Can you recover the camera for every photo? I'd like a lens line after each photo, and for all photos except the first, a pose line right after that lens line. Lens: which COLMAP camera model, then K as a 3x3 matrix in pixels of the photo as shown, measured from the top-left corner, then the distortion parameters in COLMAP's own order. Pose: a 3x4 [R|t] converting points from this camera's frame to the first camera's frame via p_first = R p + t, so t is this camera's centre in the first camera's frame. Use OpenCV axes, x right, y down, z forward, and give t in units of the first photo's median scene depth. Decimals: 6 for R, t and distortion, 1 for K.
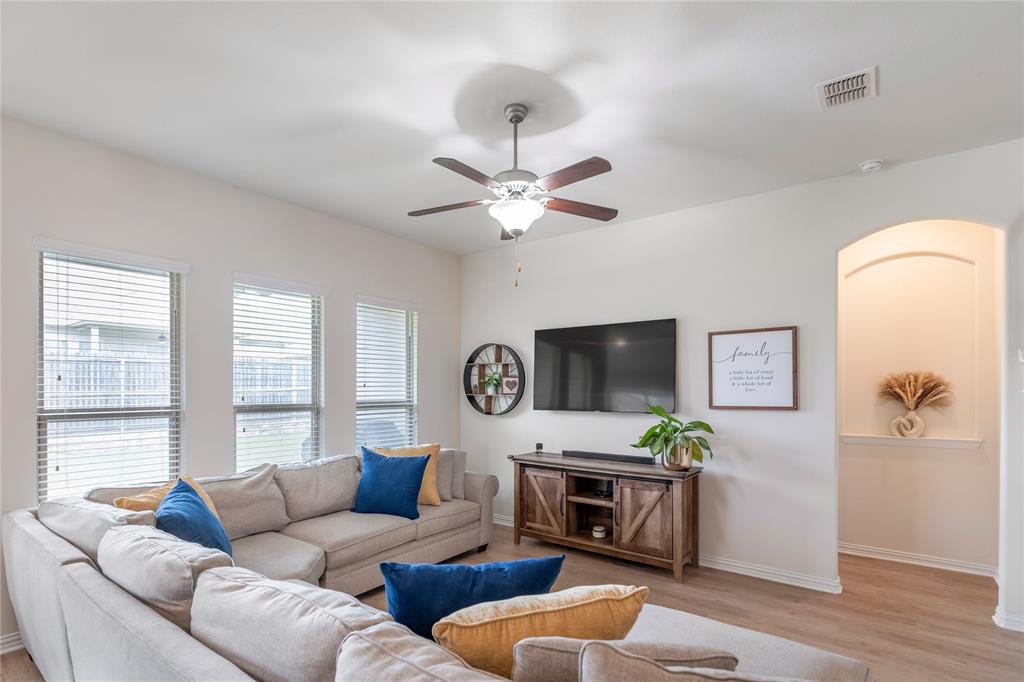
lens RADIAL K [[503.4, 0, 496.5], [0, 503.4, 391.1], [0, 0, 1]] dist [-0.005836, -0.000728]
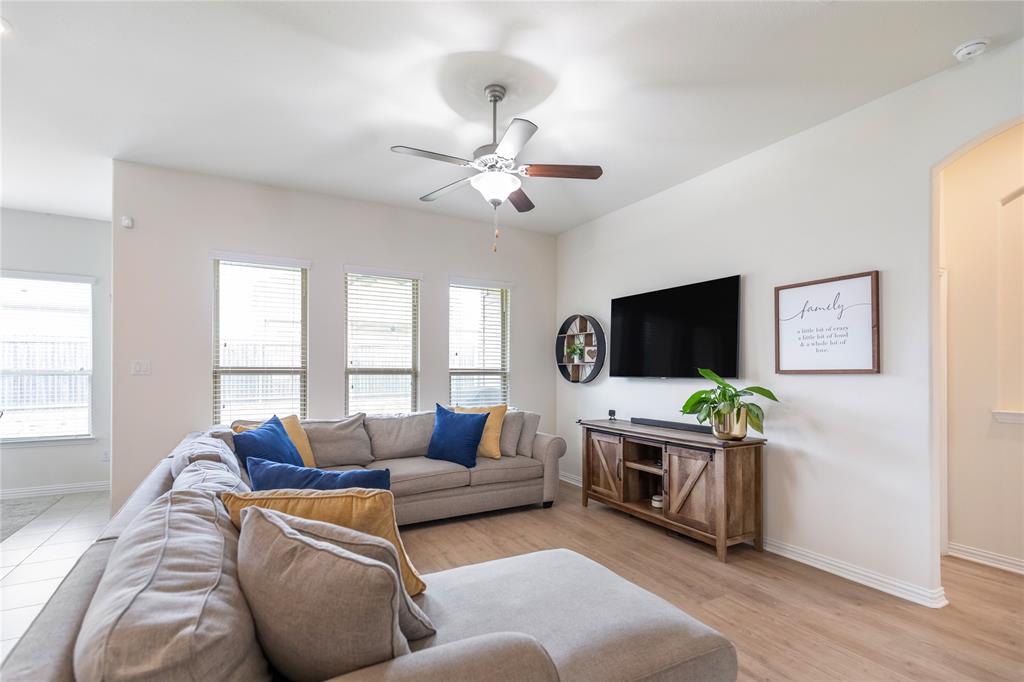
lens RADIAL K [[475.4, 0, 505.1], [0, 475.4, 372.8], [0, 0, 1]] dist [0.005853, -0.000666]
pose [[0.915169, 0.005301, -0.403036, 0.335767], [-0.008346, 0.999948, -0.005799, 0.044191], [0.402984, 0.008670, 0.915166, 0.042672]]
